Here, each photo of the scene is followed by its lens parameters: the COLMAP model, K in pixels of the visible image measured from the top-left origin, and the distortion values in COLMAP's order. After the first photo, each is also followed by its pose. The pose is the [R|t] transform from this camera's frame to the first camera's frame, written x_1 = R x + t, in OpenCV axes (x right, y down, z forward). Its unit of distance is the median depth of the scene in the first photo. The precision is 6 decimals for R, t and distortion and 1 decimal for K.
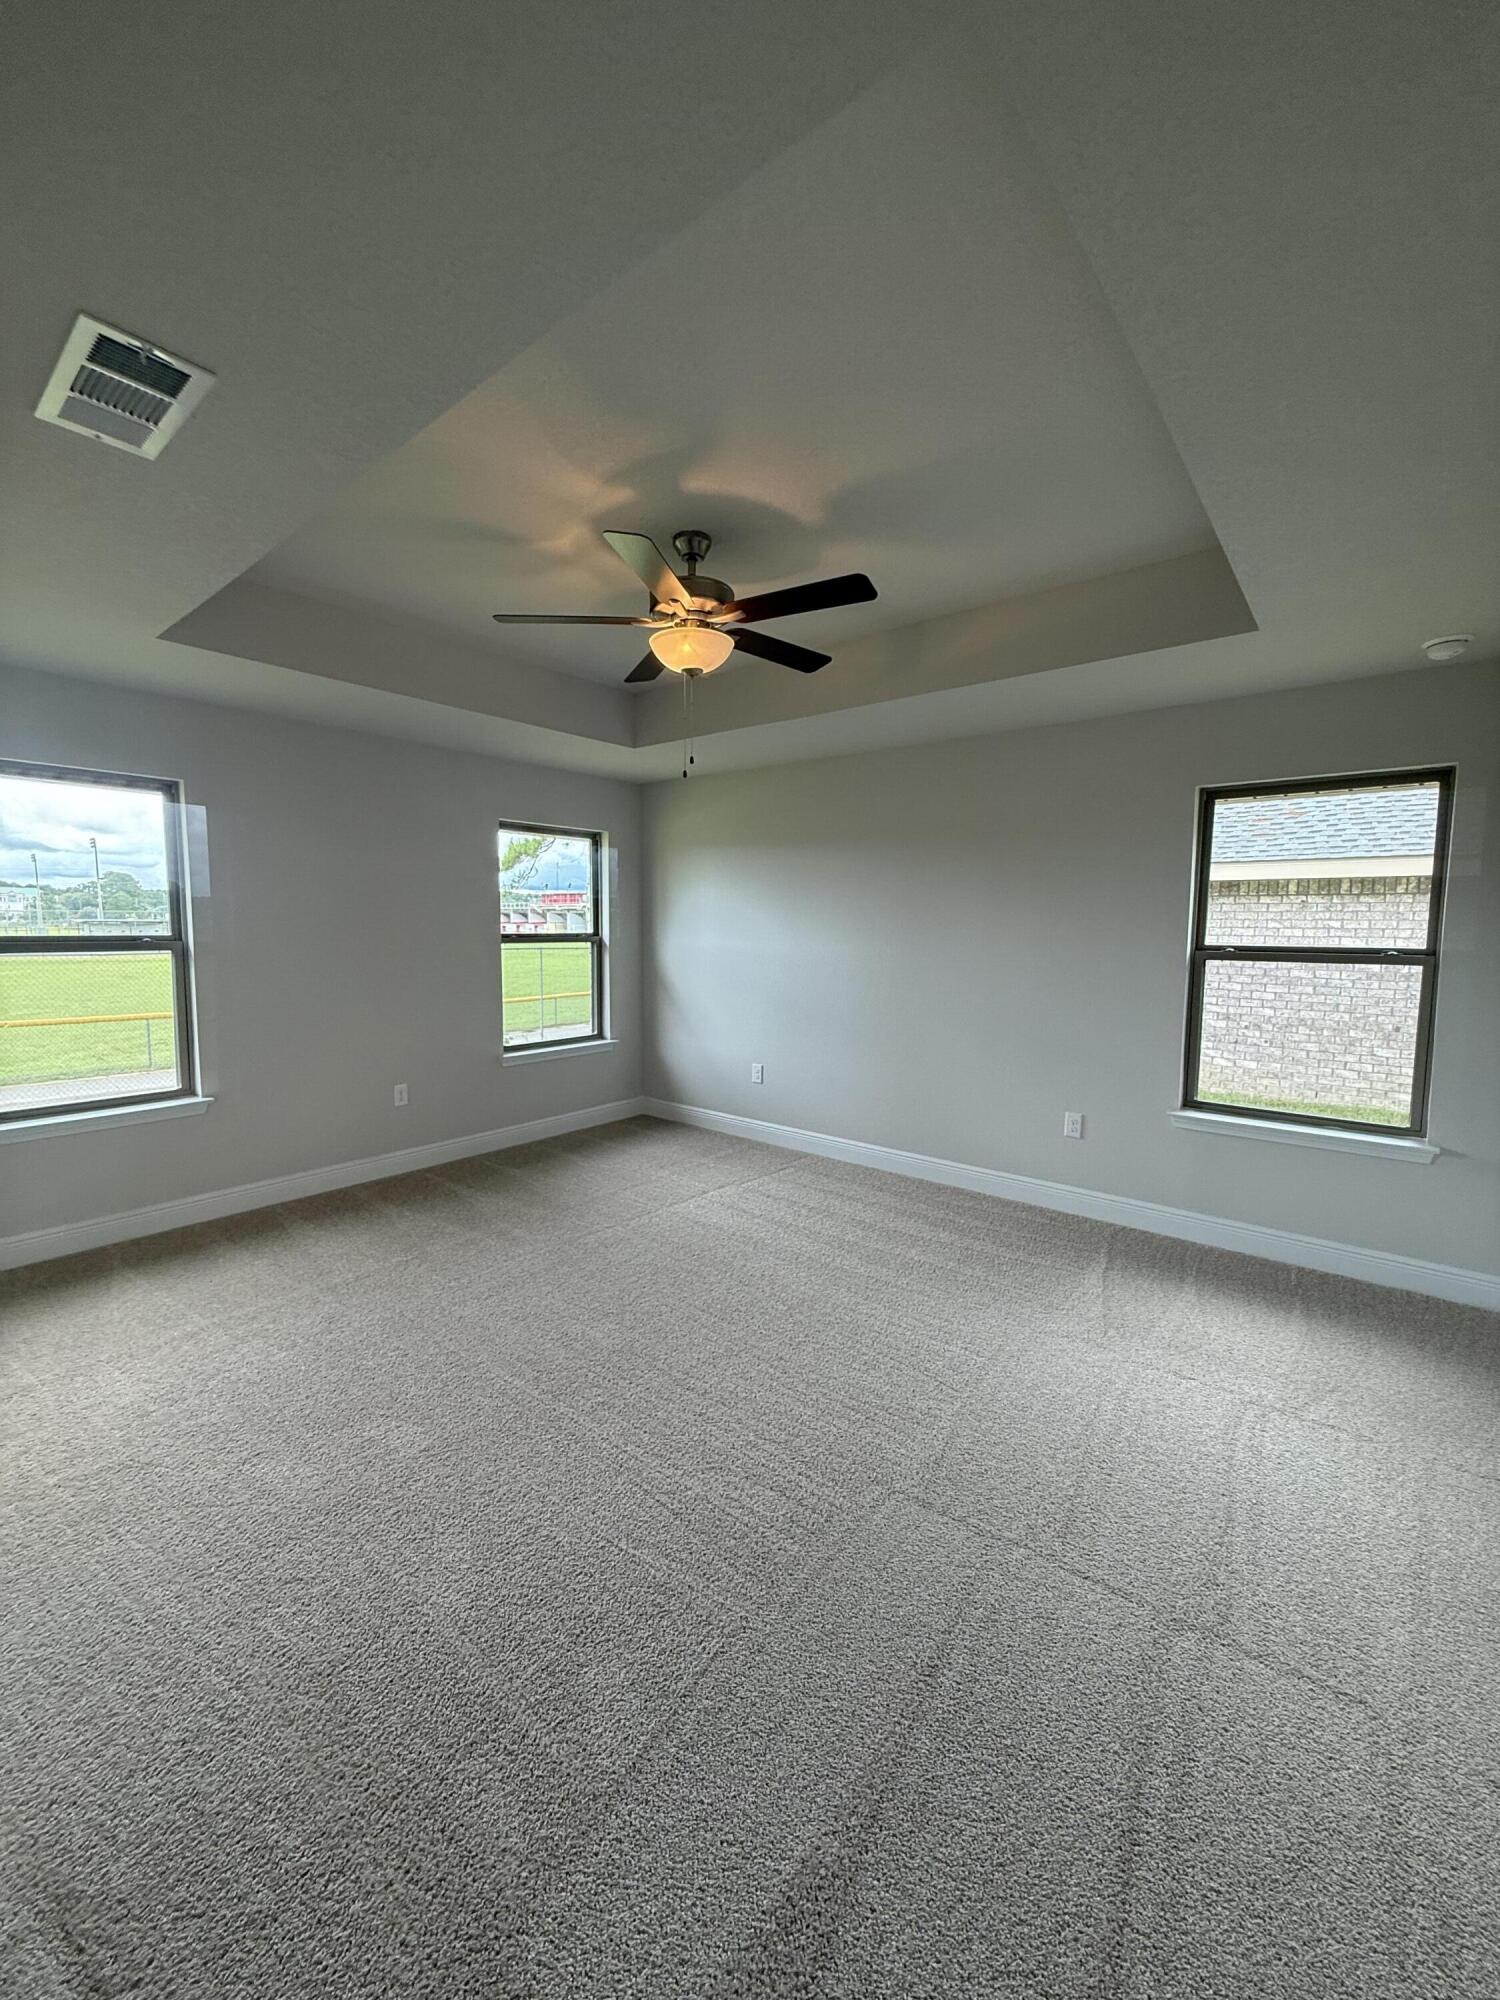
lens RADIAL K [[810.1, 0, 750.0], [0, 810.1, 1000.0], [0, 0, 1]] dist [0.001824, -0.002925]
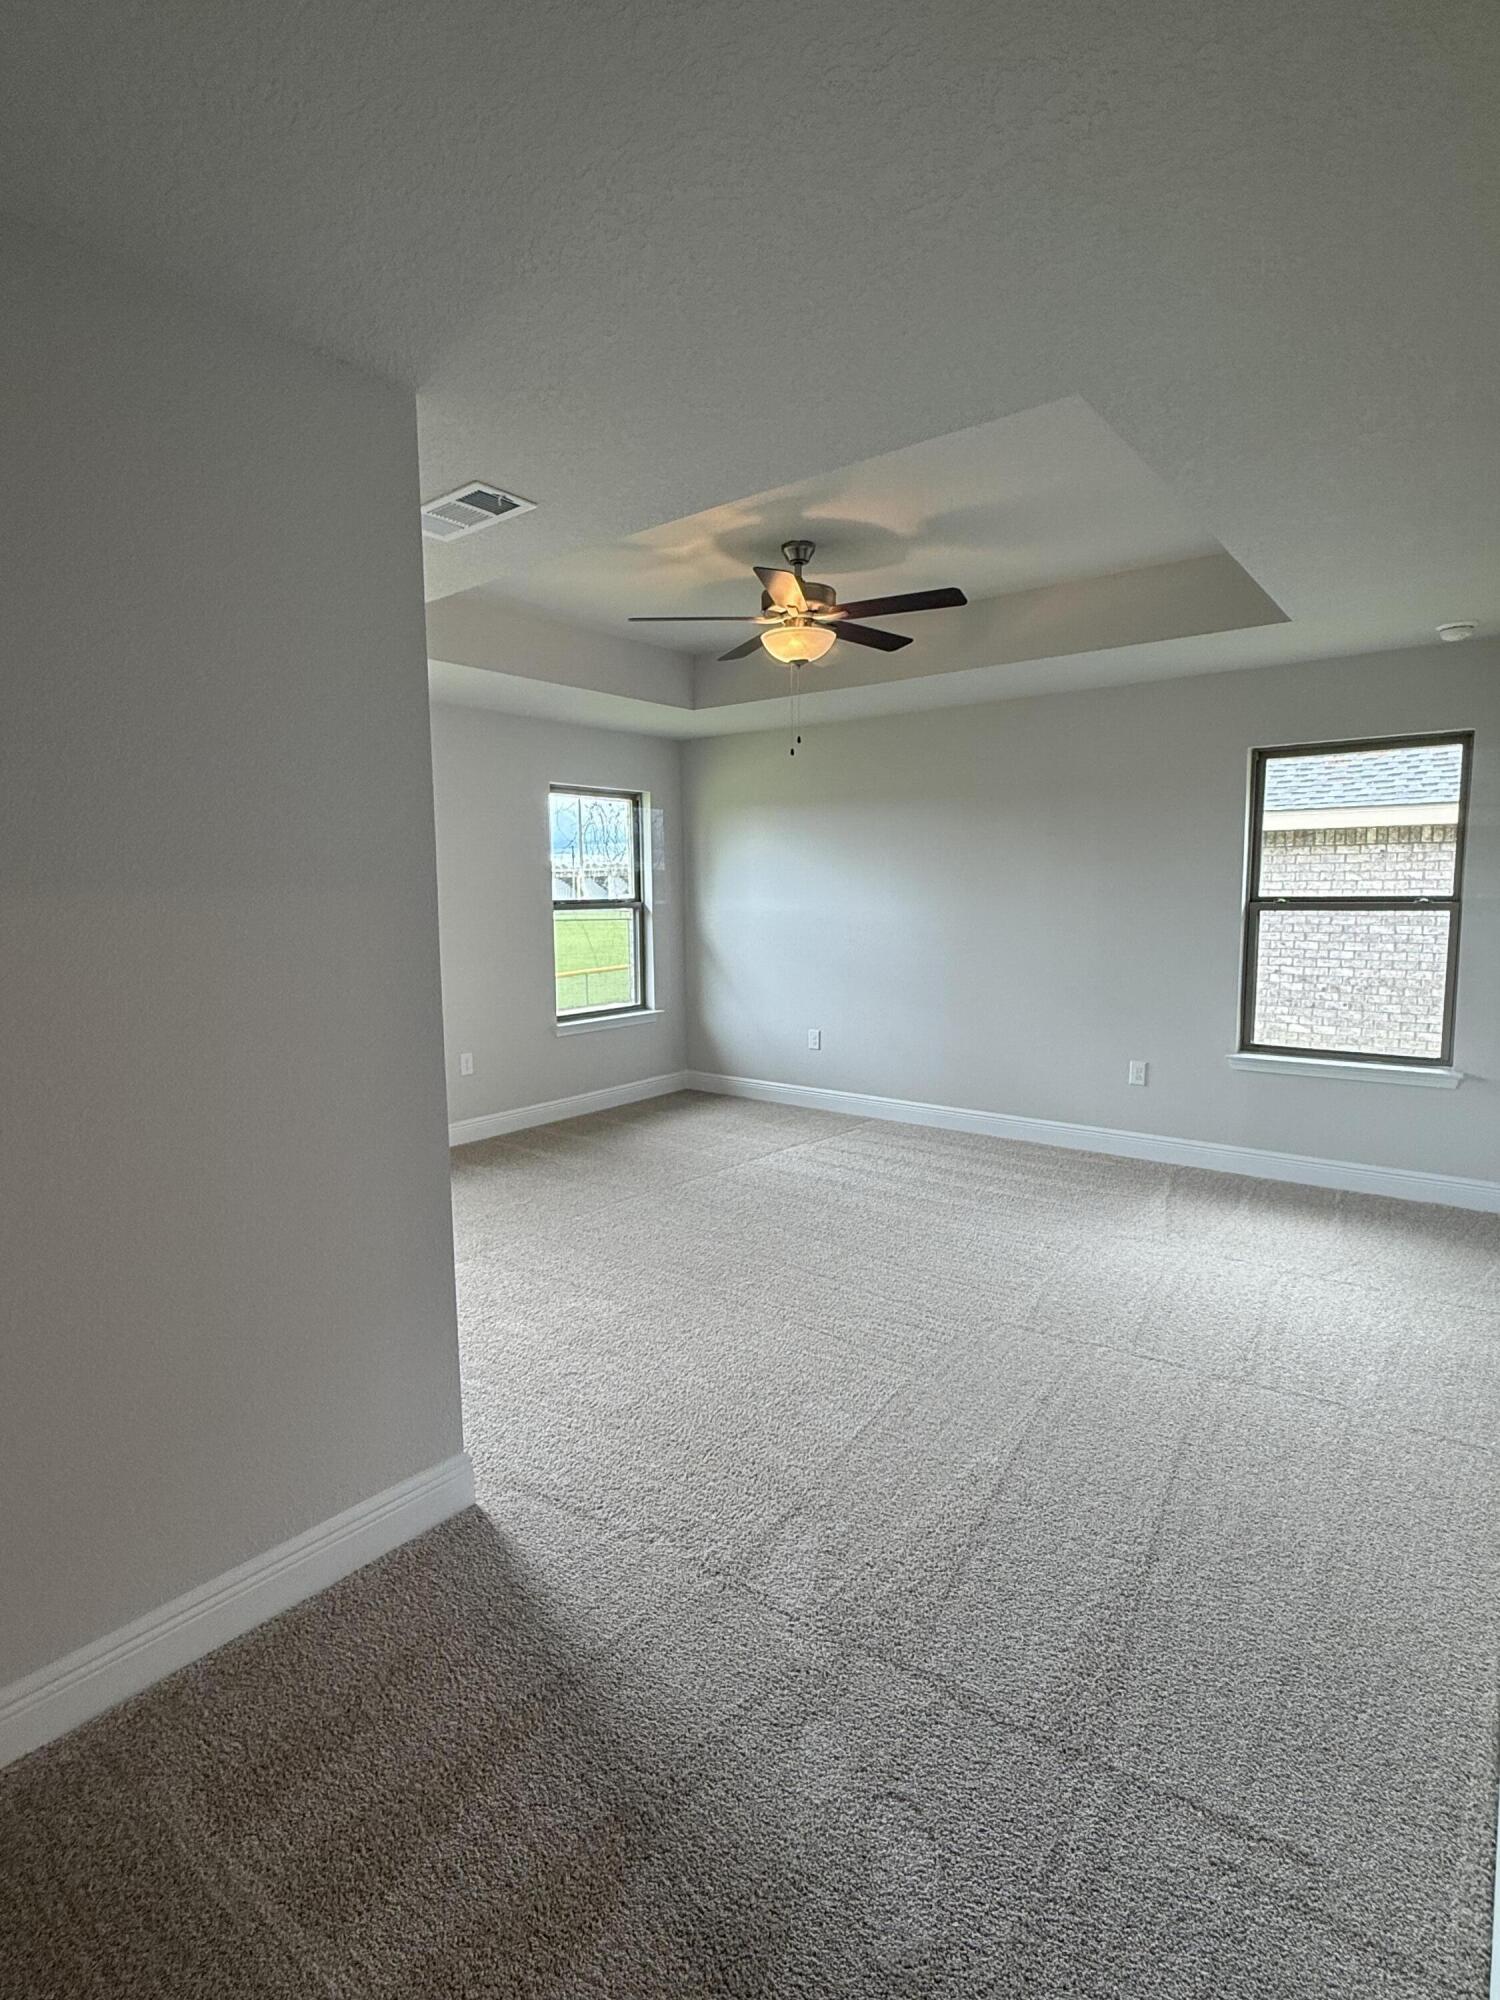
lens RADIAL K [[1011.3, 0, 752.5], [0, 1011.3, 1002.8], [0, 0, 1]] dist [-0.003079, 0.000449]
pose [[0.999646, -0.020462, 0.017008, -0.113718], [0.020132, 0.999610, 0.019365, 0.028970], [-0.017397, -0.019015, 0.999668, -0.282453]]
